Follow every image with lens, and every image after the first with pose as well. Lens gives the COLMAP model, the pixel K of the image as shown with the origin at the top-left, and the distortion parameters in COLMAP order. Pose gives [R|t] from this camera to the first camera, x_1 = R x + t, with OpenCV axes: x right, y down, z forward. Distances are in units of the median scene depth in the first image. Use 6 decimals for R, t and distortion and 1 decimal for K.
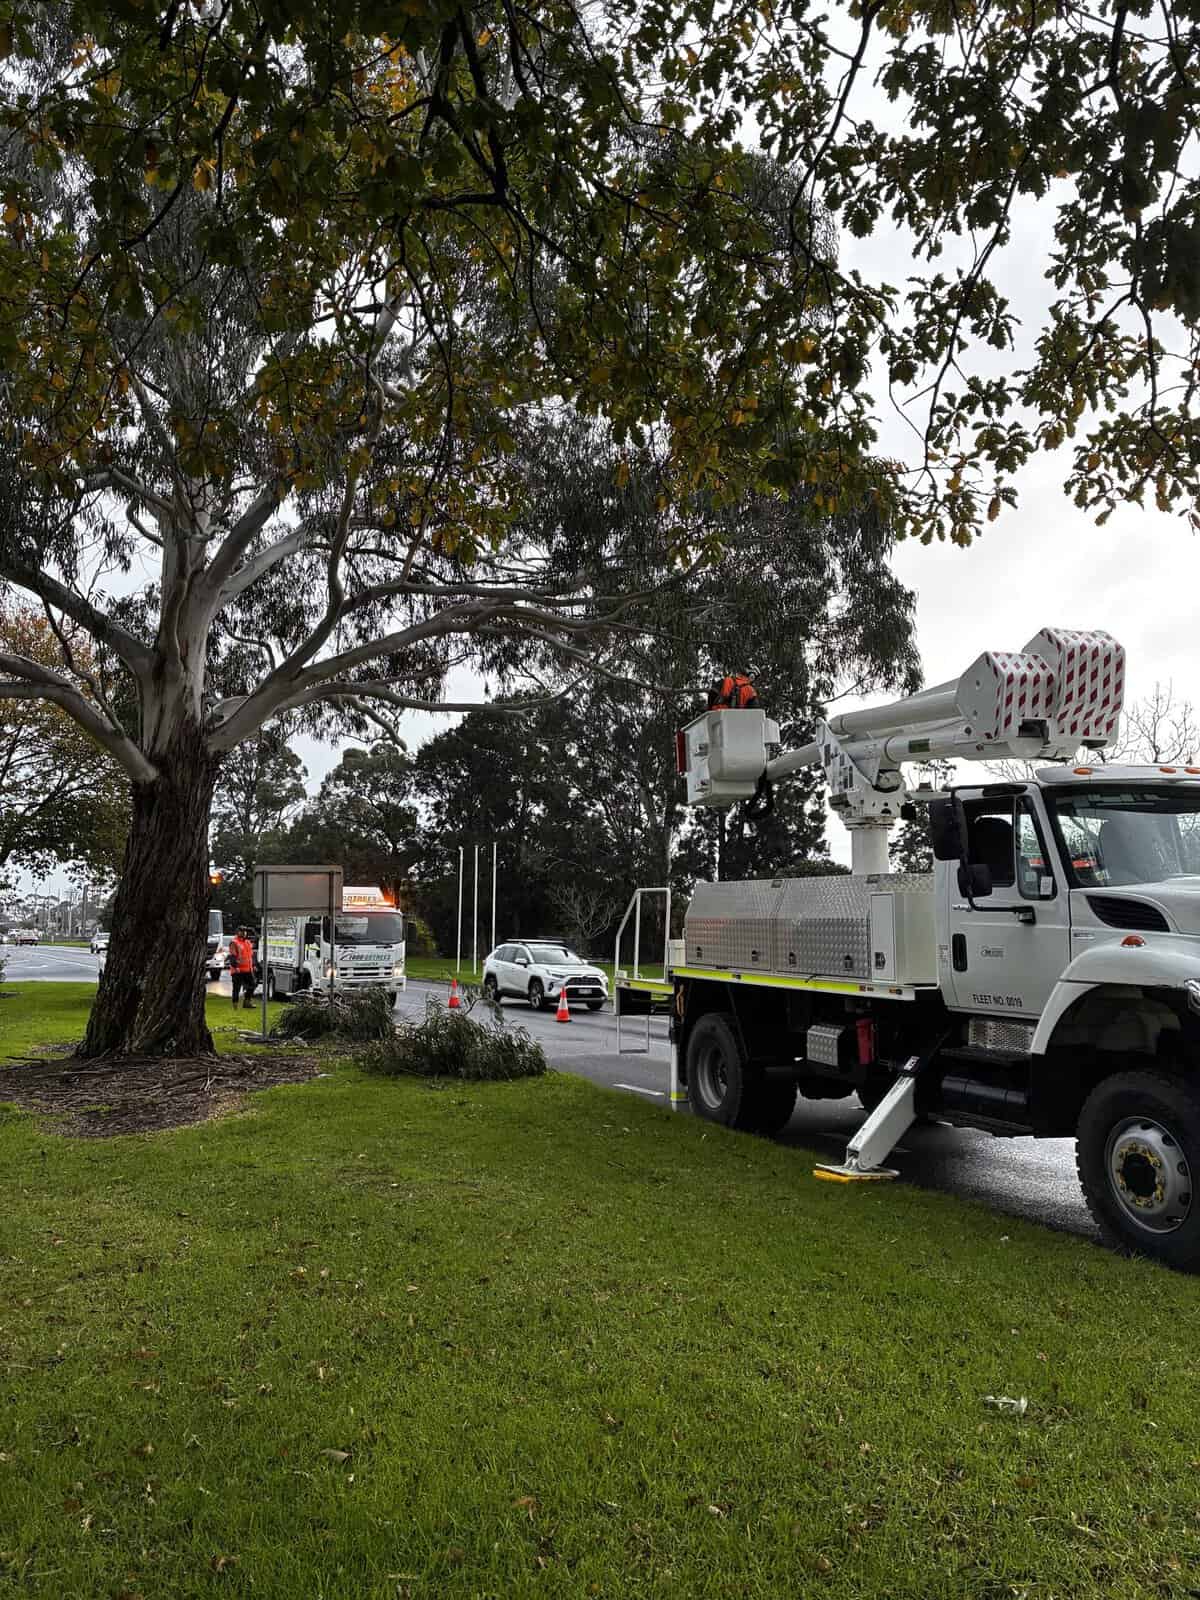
lens RADIAL K [[1168.2, 0, 600.0], [0, 1168.2, 800.0], [0, 0, 1]] dist [0.006060, 0.000806]
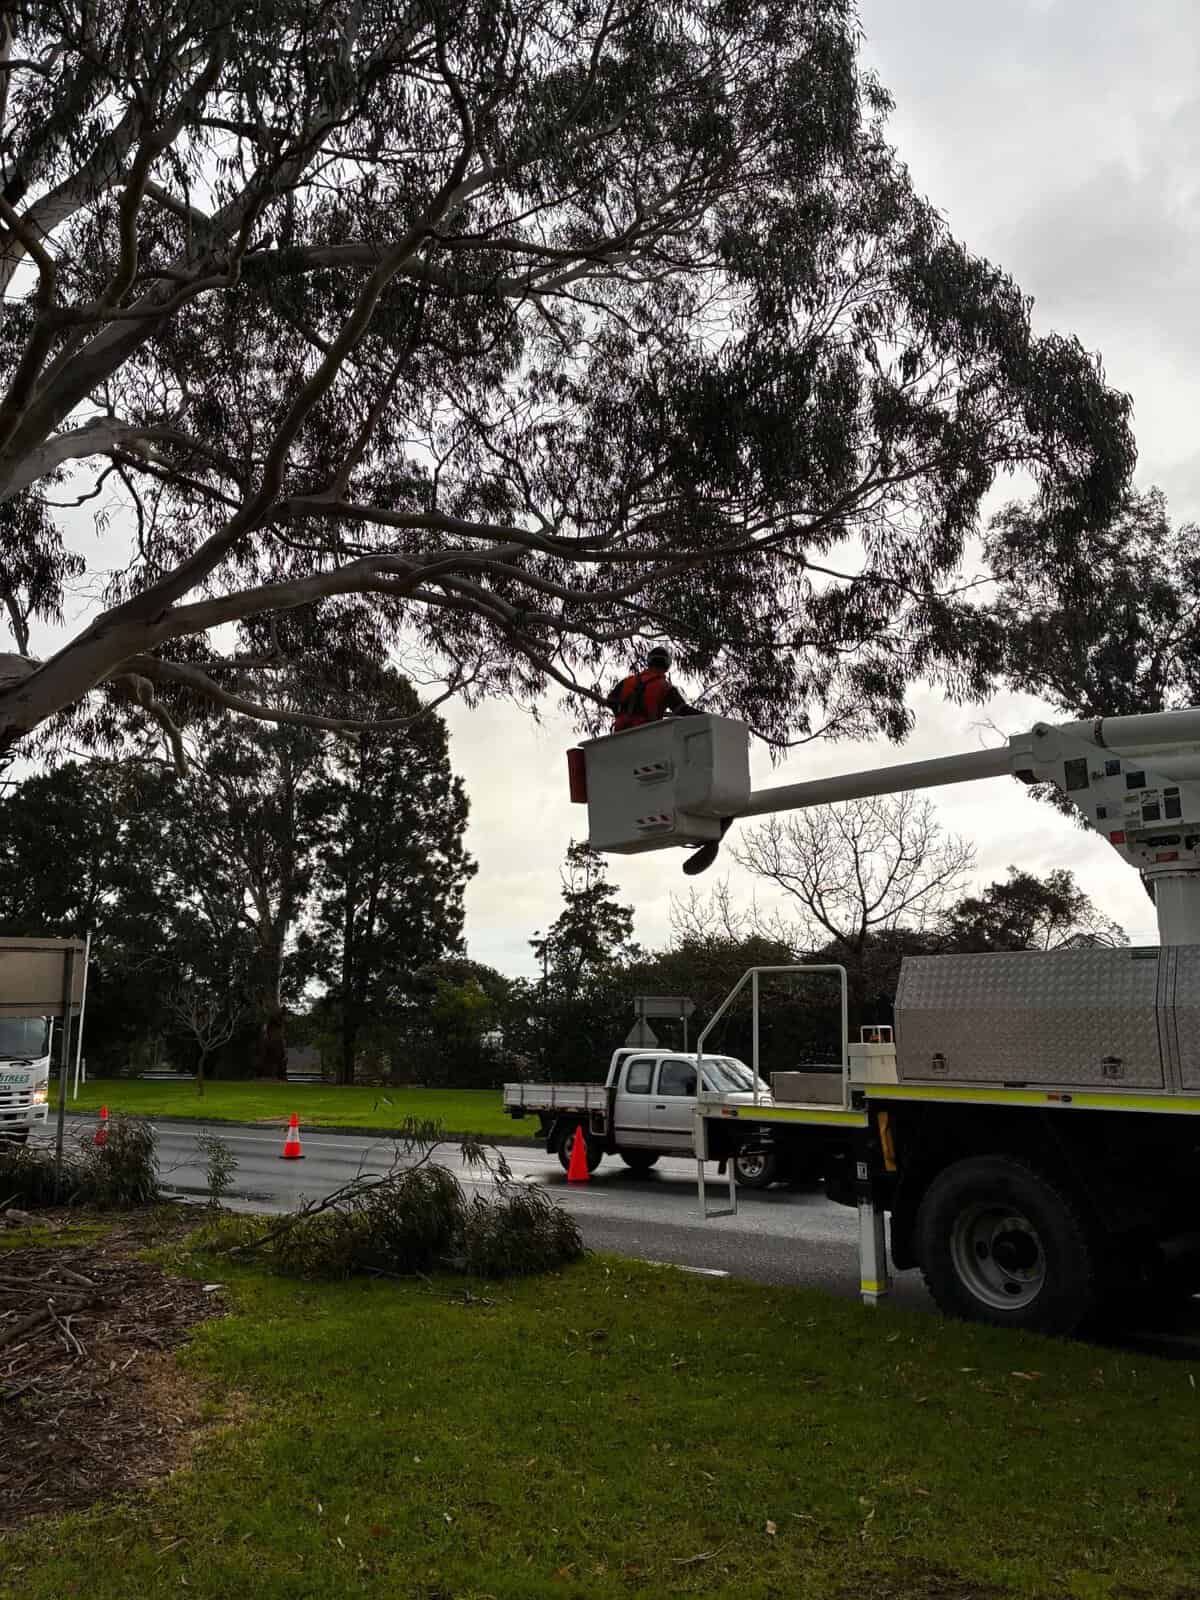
lens RADIAL K [[1168.2, 0, 600.0], [0, 1168.2, 800.0], [0, 0, 1]] dist [0.006060, 0.000806]
pose [[0.923910, 0.064289, 0.377170, -0.066999], [-0.030436, 0.995008, -0.095045, 0.010035], [-0.381397, 0.076334, 0.921254, 0.087189]]
